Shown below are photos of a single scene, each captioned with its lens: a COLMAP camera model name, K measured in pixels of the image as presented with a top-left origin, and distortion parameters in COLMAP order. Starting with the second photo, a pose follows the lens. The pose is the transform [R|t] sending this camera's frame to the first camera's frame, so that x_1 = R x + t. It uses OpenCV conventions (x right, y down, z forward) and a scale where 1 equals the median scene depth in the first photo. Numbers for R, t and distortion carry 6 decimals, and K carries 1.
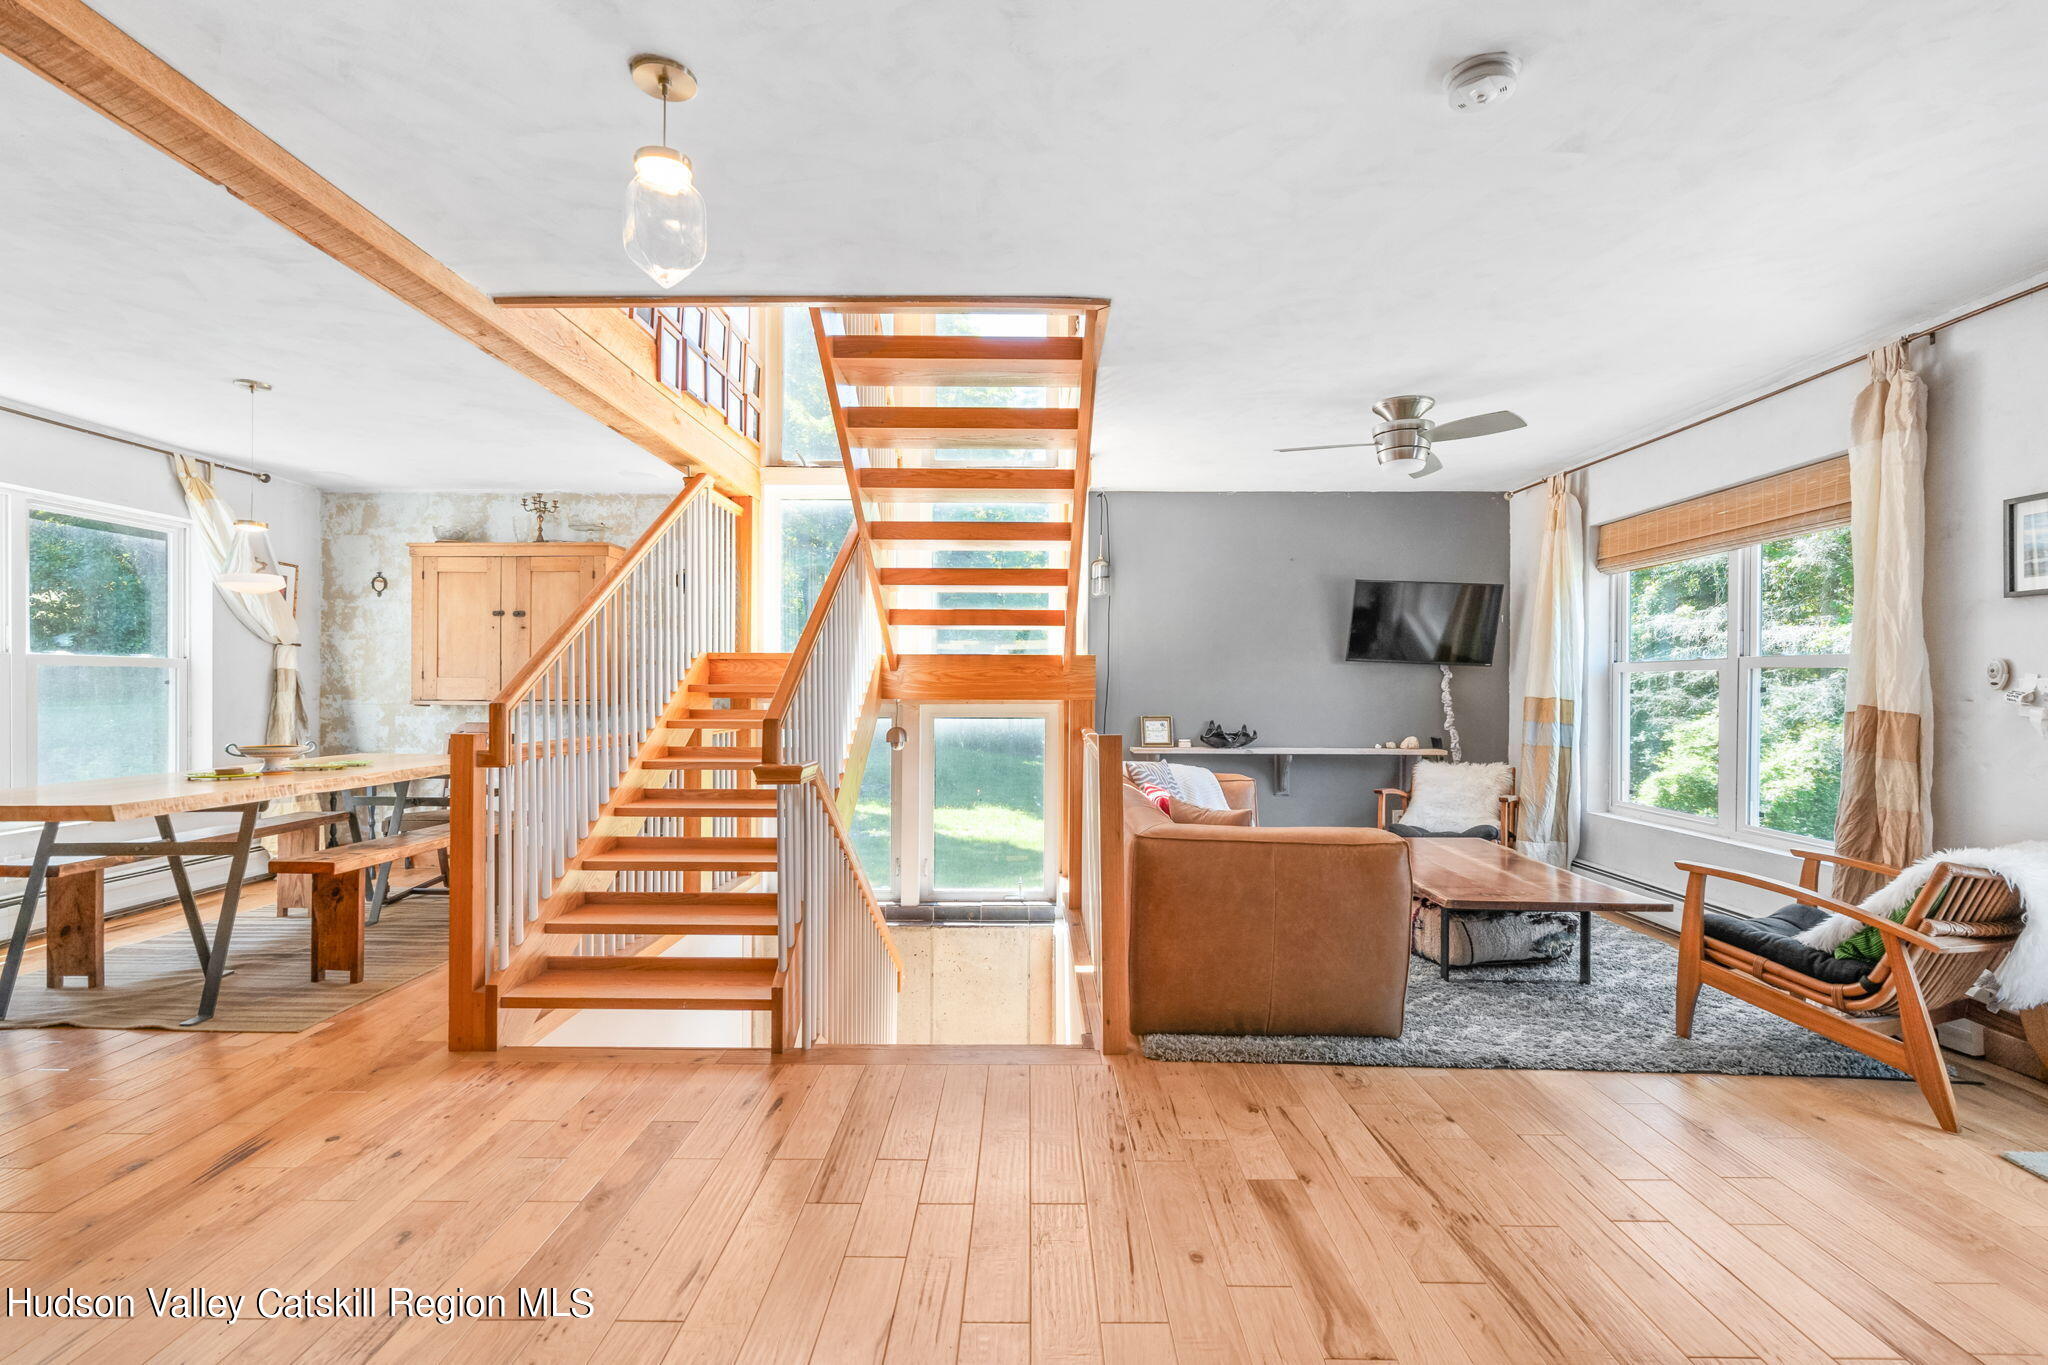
lens RADIAL K [[951.4, 0, 1020.6], [0, 951.4, 690.7], [0, 0, 1]] dist [0.000543, -0.000034]
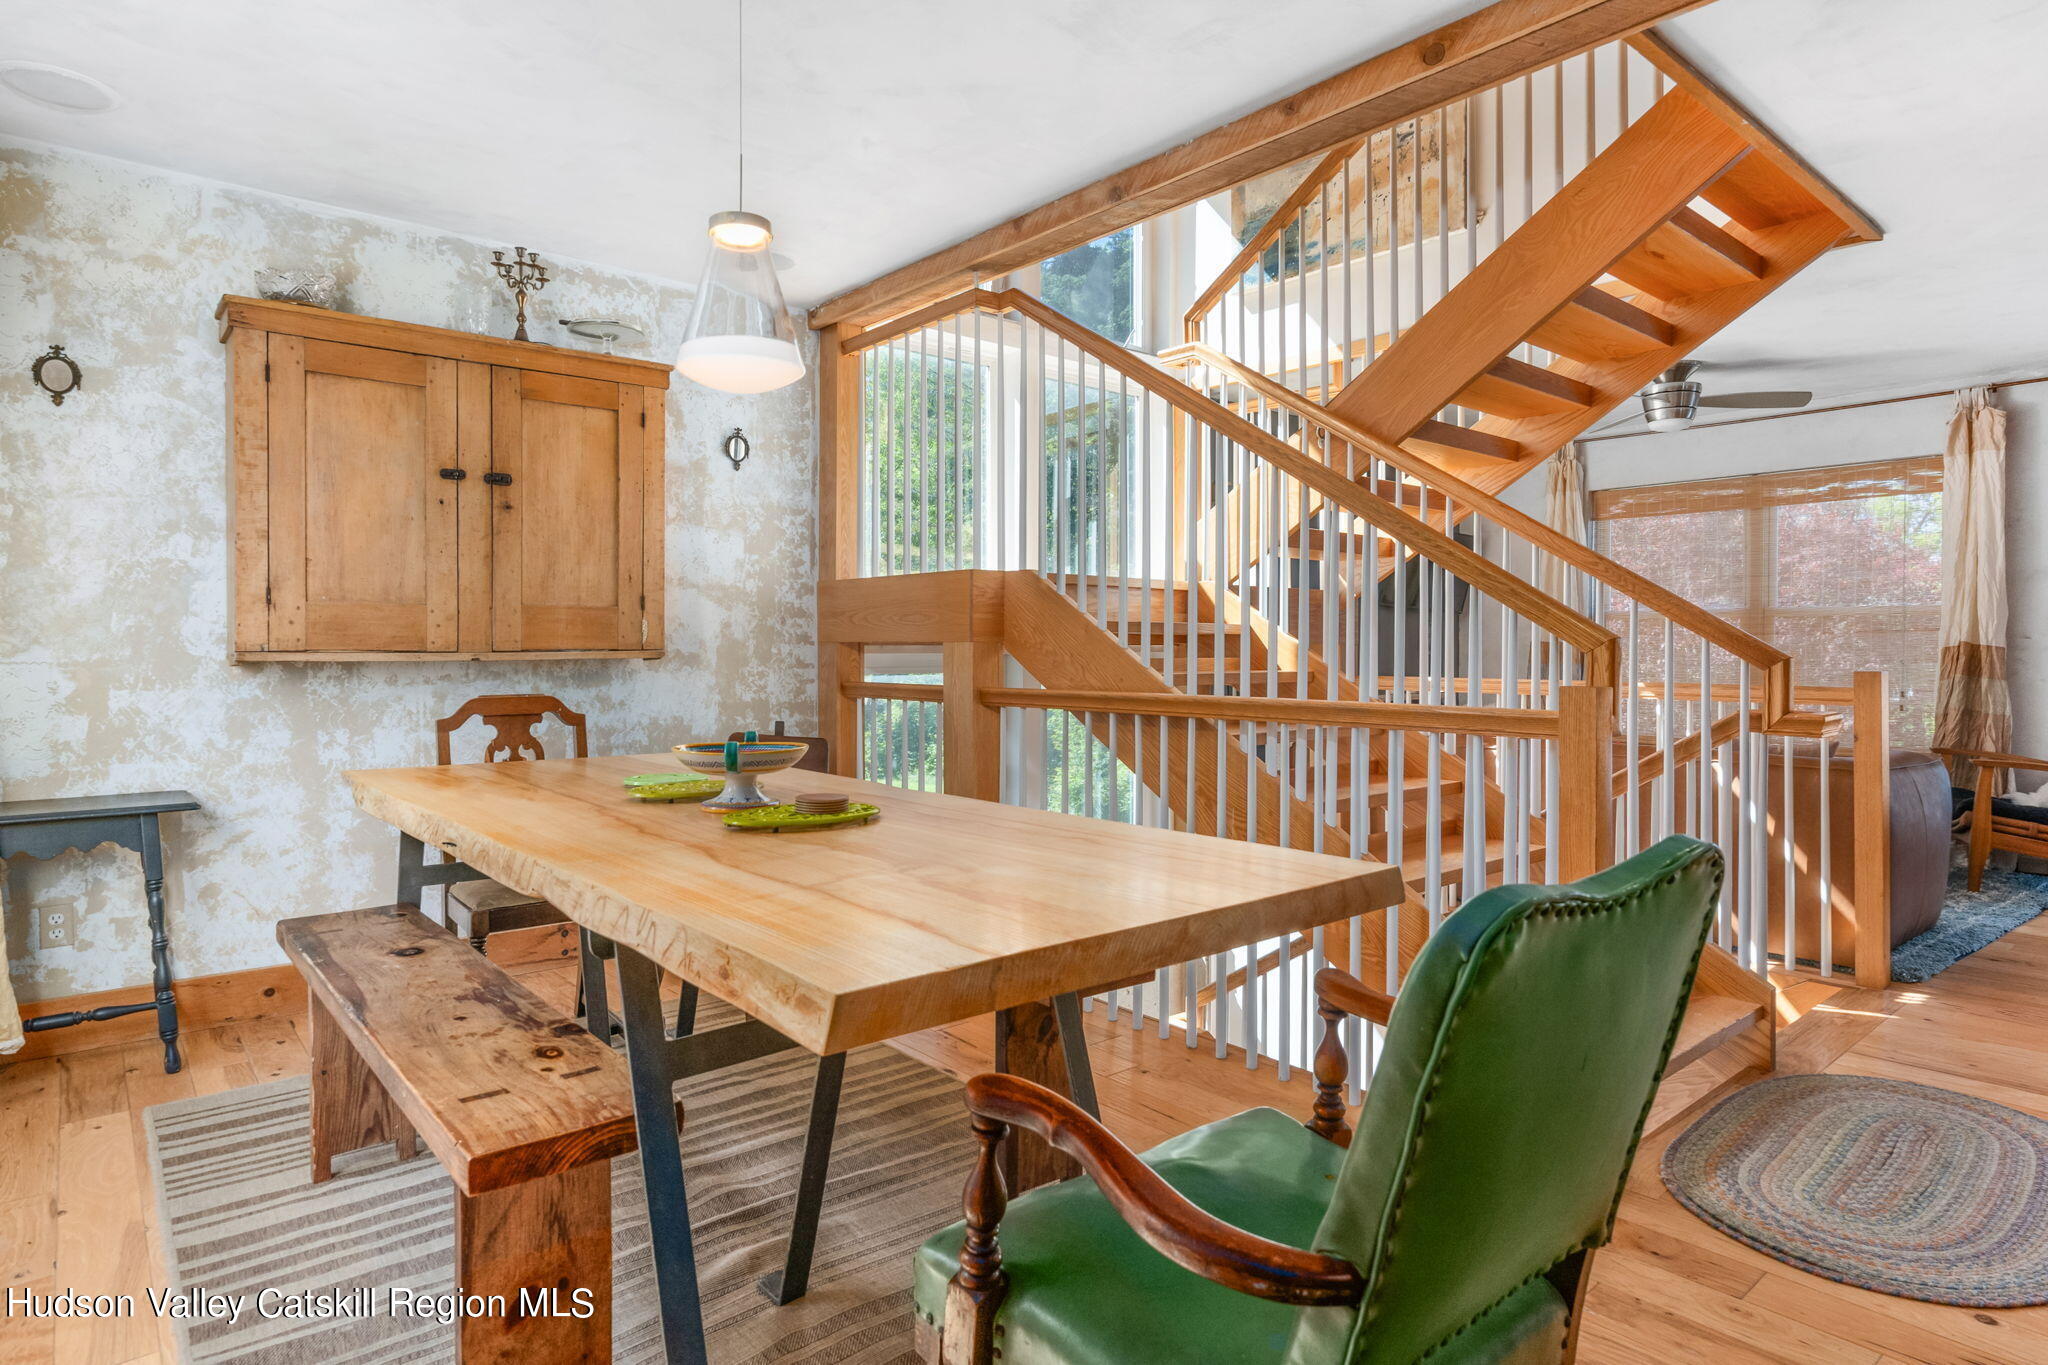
lens RADIAL K [[1135.7, 0, 1025.2], [0, 1135.7, 665.6], [0, 0, 1]] dist [-0.002473, 0.000293]
pose [[0.754225, -0.011404, 0.656517, -0.682049], [0.007011, 0.999932, 0.009315, 0.013643], [-0.656578, -0.002423, 0.754254, 0.347691]]
